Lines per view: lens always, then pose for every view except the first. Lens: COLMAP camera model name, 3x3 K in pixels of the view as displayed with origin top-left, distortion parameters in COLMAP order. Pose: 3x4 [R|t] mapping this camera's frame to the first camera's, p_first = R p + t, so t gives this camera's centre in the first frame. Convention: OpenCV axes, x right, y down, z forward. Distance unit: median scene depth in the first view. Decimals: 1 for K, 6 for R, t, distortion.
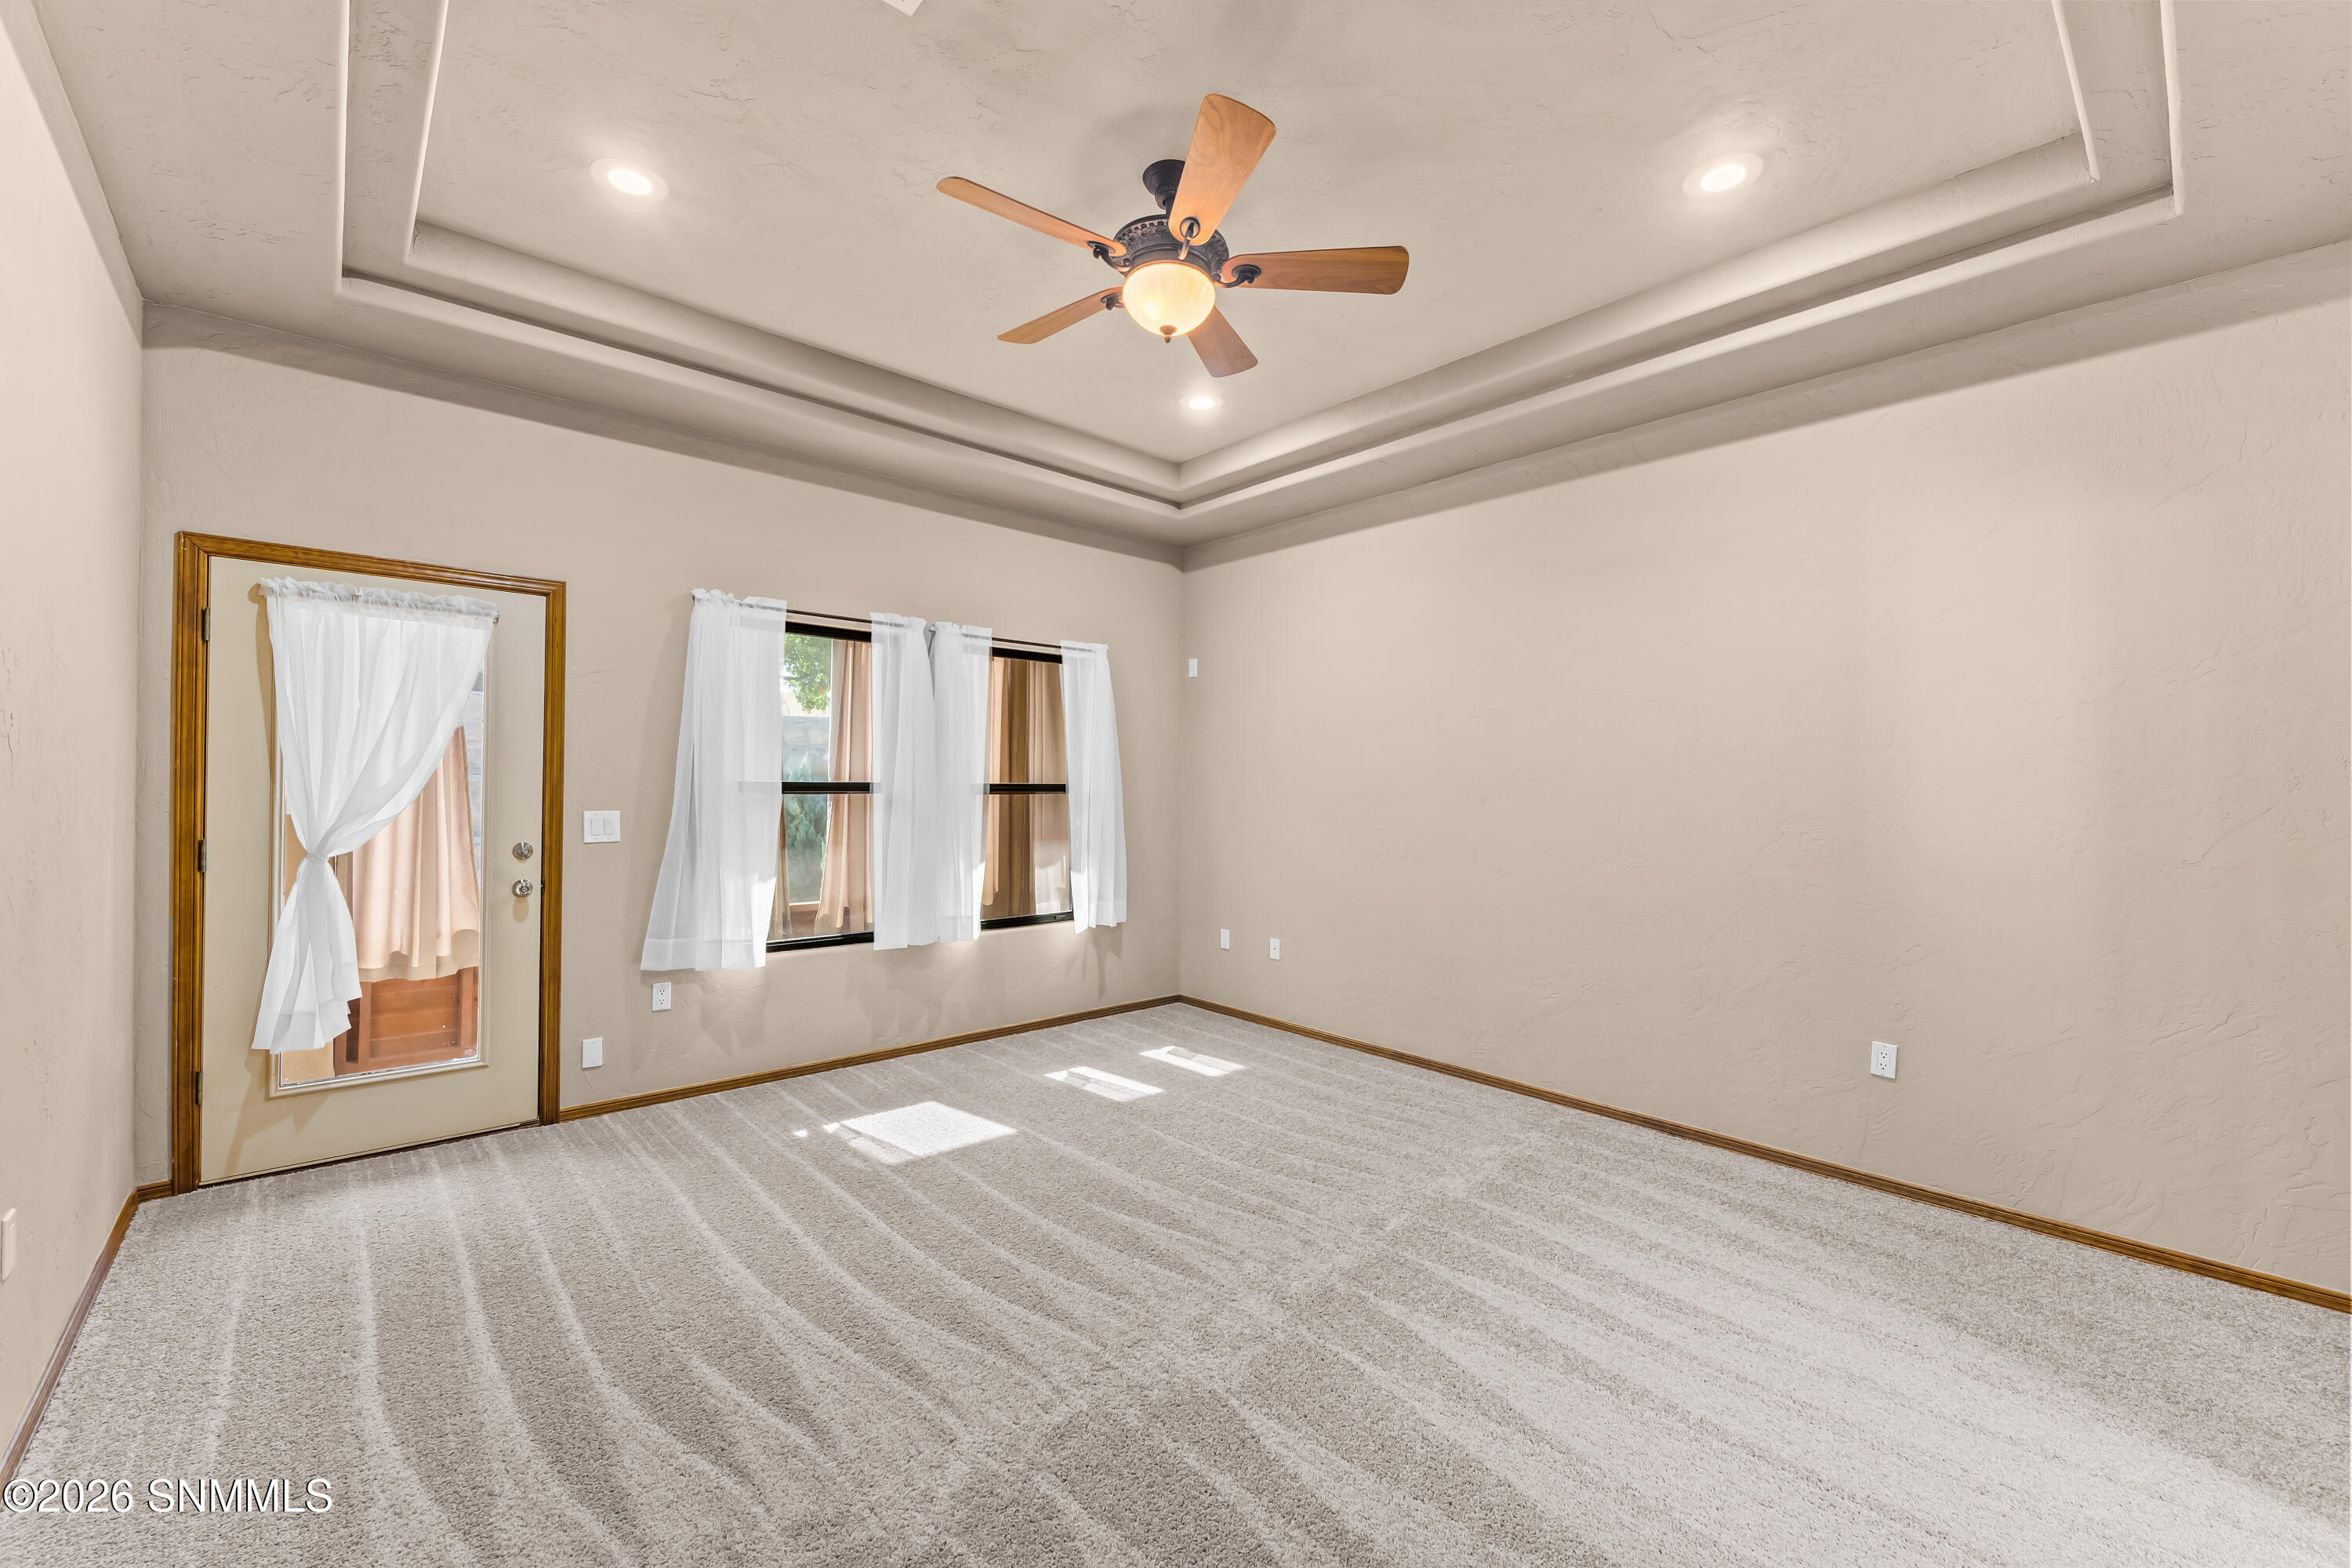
lens RADIAL K [[940.1, 0, 1176.0], [0, 940.1, 784.0], [0, 0, 1]] dist [-0.000928, 0.000004]
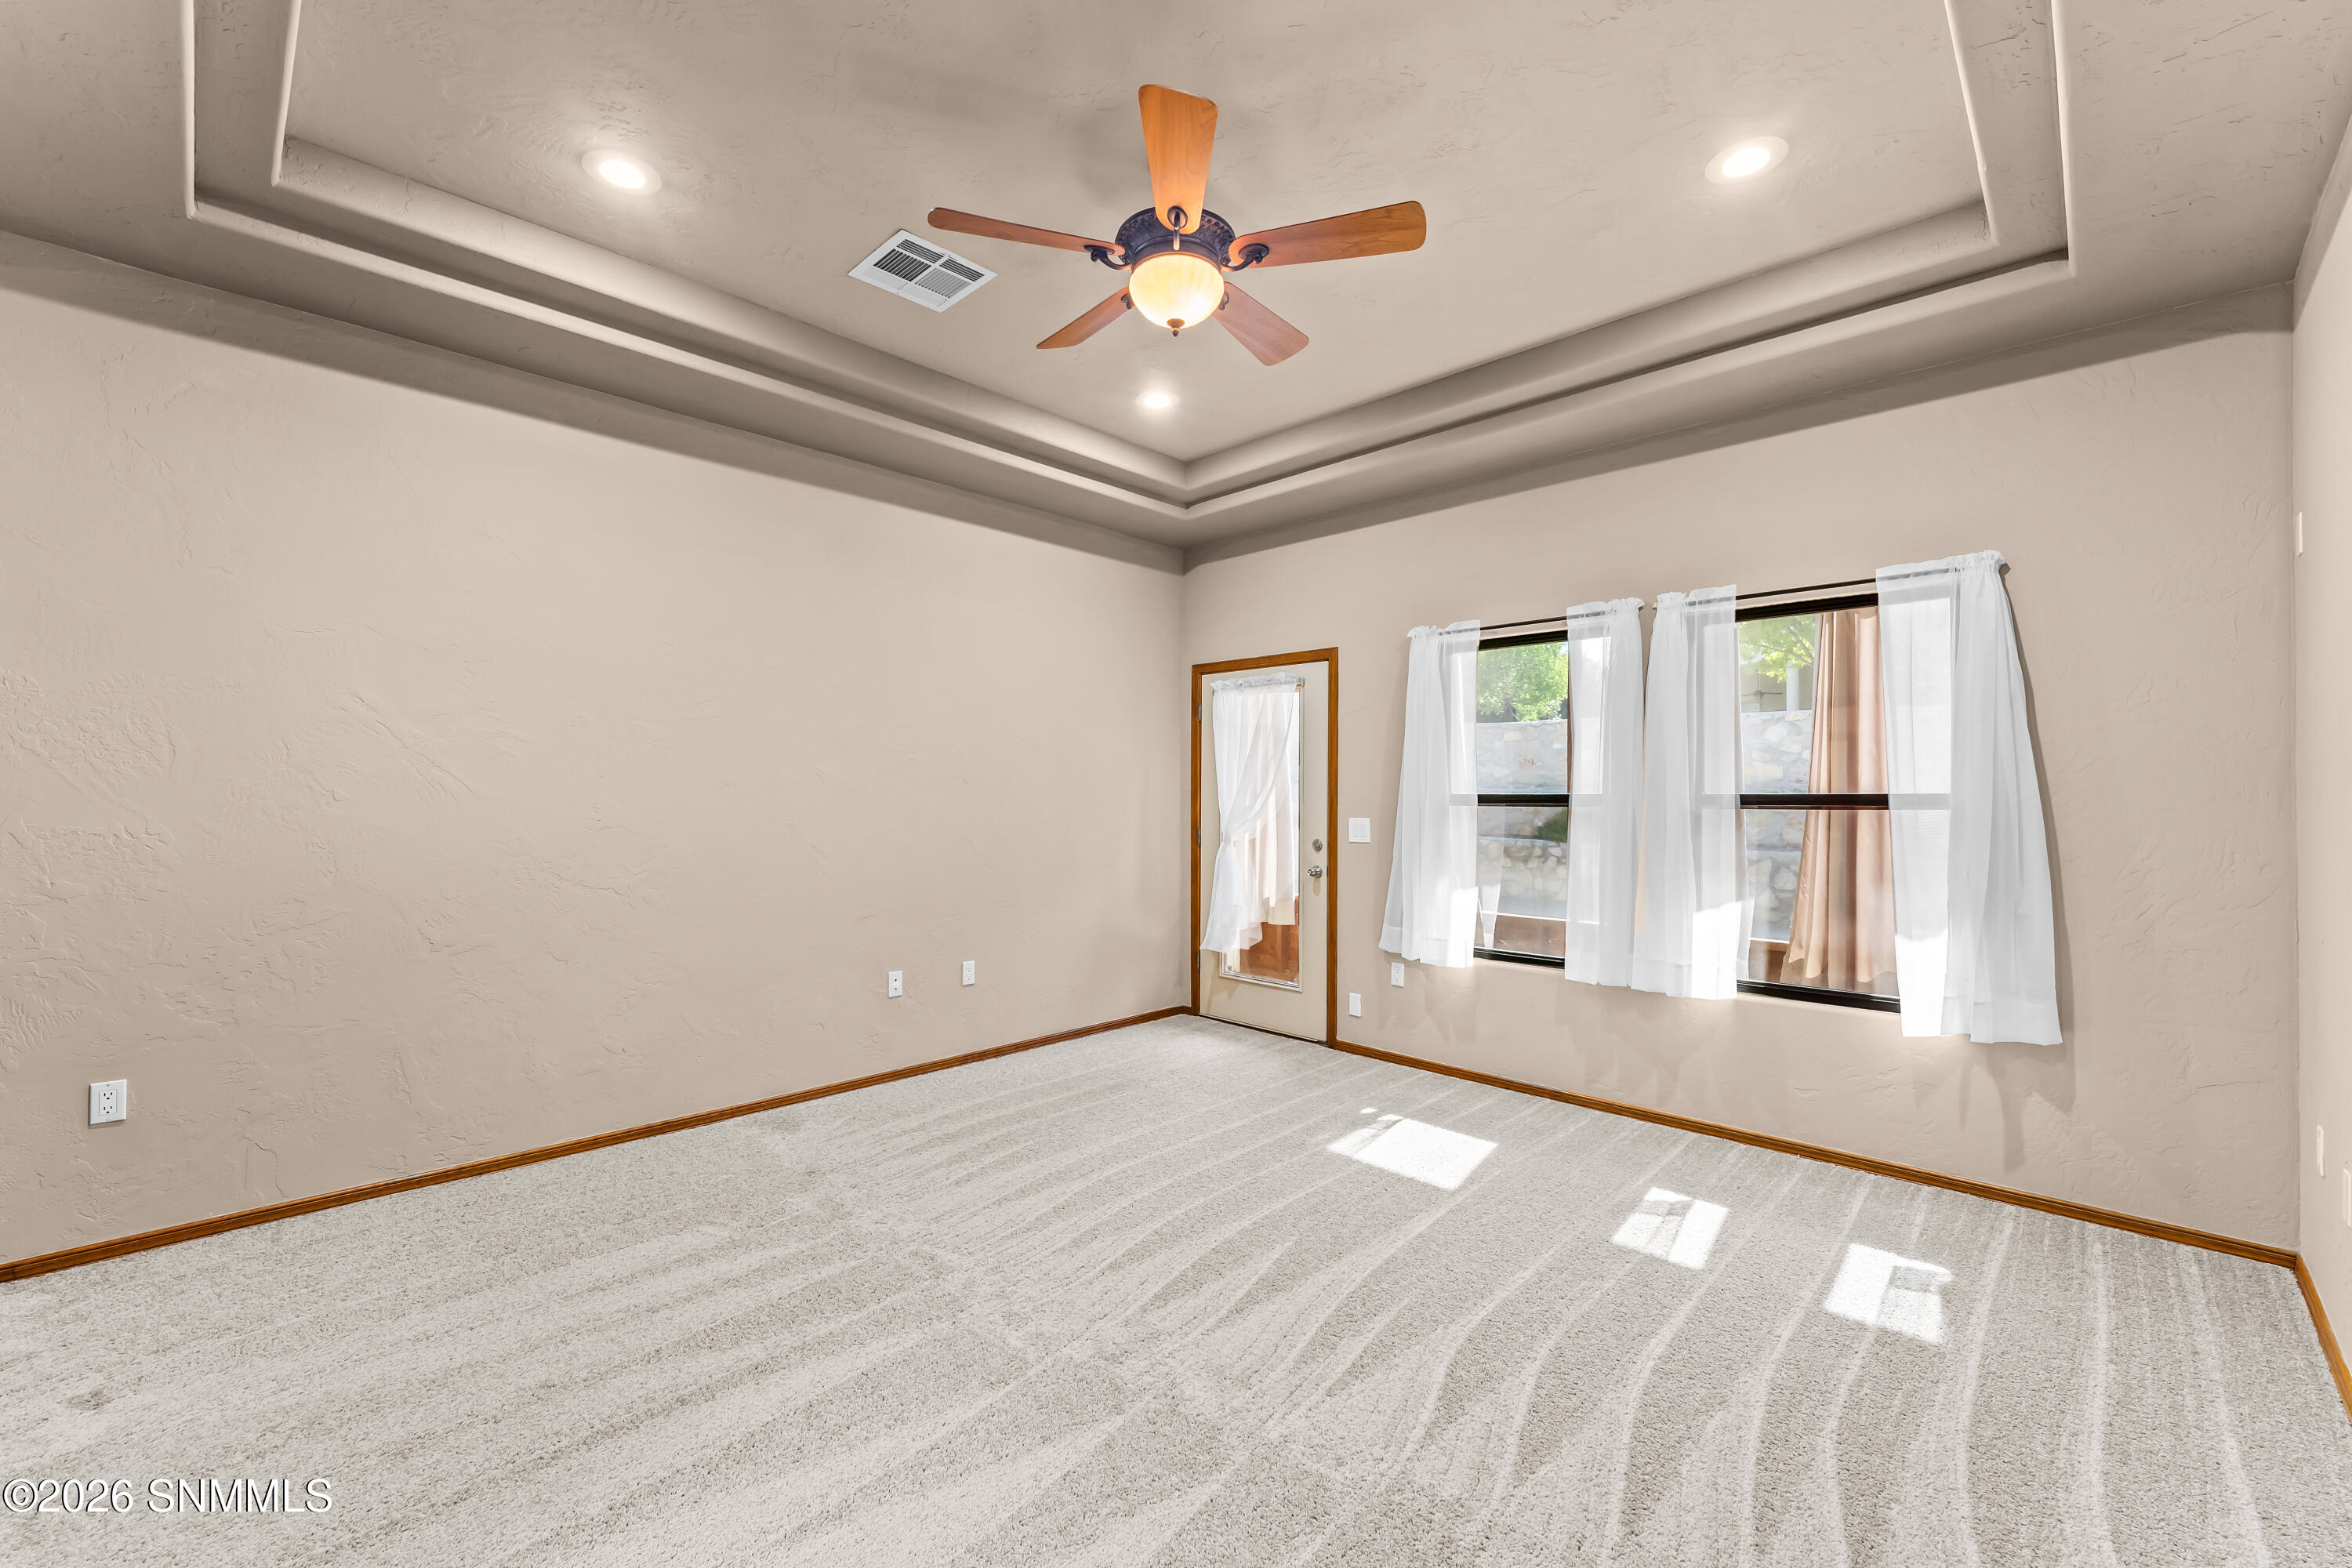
lens RADIAL K [[955.1, 0, 1124.1], [0, 955.1, 783.0], [0, 0, 1]] dist [0.001392, 0.000019]
pose [[0.037137, -0.019490, -0.999120, 0.656064], [0.001161, 0.999810, -0.019460, 0.005620], [0.999310, -0.000437, 0.037153, 0.604125]]
